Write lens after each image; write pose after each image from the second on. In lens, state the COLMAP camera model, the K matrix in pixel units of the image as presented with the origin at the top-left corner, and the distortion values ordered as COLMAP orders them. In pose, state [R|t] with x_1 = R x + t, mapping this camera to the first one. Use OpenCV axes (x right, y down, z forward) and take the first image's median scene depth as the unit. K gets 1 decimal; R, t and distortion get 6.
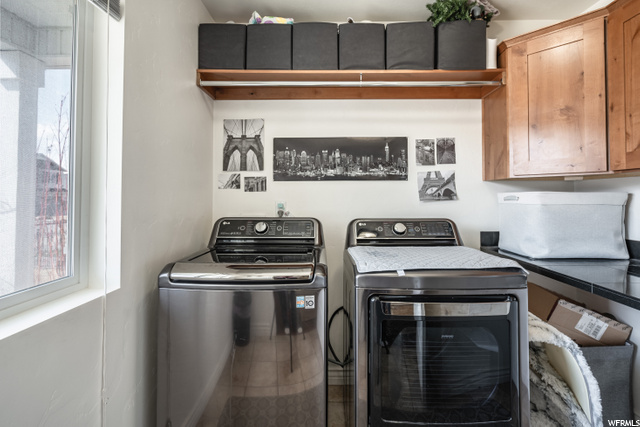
lens RADIAL K [[294.1, 0, 321.1], [0, 294.1, 200.3], [0, 0, 1]] dist [-0.000721, 0.000074]
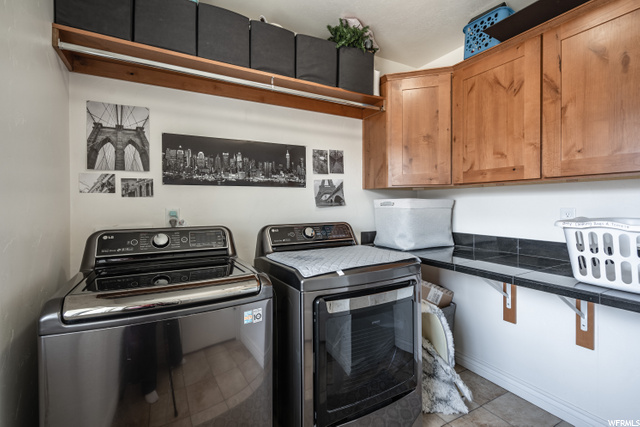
lens RADIAL K [[291.0, 0, 320.0], [0, 291.0, 213.5], [0, 0, 1]] dist [-0.000010, 0.000530]
pose [[0.875016, -0.020130, 0.483676, -0.204436], [0.008524, 0.999621, 0.026183, -0.000791], [-0.484019, -0.018788, 0.874855, 0.065297]]
